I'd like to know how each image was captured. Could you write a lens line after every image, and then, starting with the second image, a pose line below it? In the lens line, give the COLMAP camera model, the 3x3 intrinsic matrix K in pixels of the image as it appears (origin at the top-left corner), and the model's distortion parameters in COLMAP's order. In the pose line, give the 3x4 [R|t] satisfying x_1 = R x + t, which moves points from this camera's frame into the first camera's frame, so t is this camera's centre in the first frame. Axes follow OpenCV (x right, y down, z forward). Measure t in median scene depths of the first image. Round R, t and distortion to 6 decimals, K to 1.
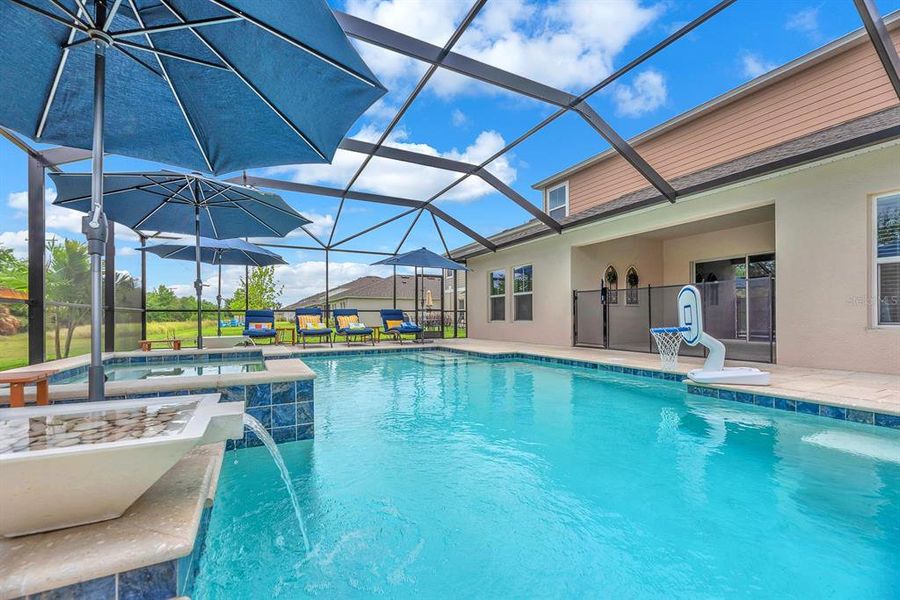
lens RADIAL K [[378.9, 0, 450.7], [0, 378.9, 311.2], [0, 0, 1]] dist [-0.000880, 0.000058]
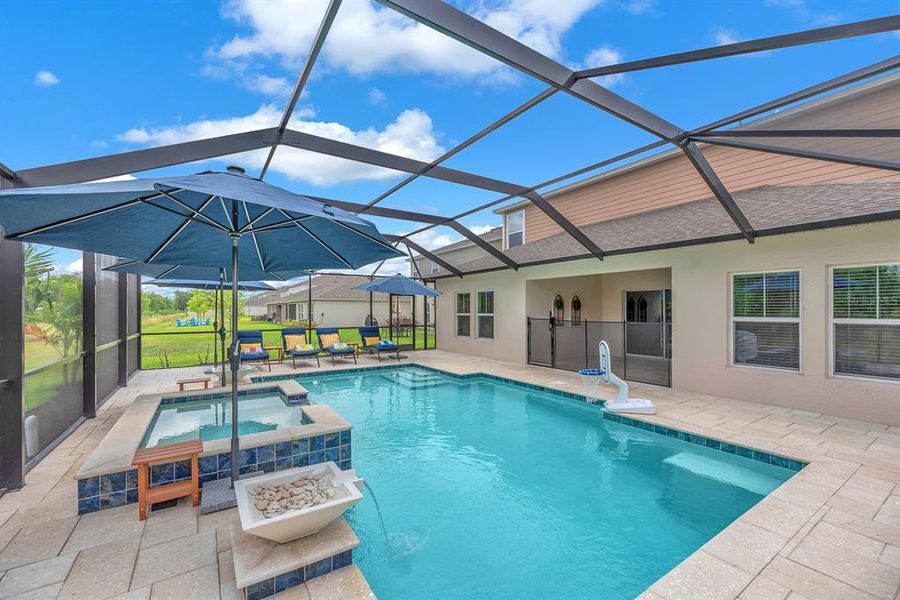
lens RADIAL K [[371.8, 0, 450.0], [0, 371.8, 300.0], [0, 0, 1]] dist [0.000039, -0.000059]
pose [[0.995162, 0.005727, 0.098079, -0.034318], [-0.004259, 0.999876, -0.015167, -0.086490], [-0.098153, 0.014676, 0.995063, -0.139834]]
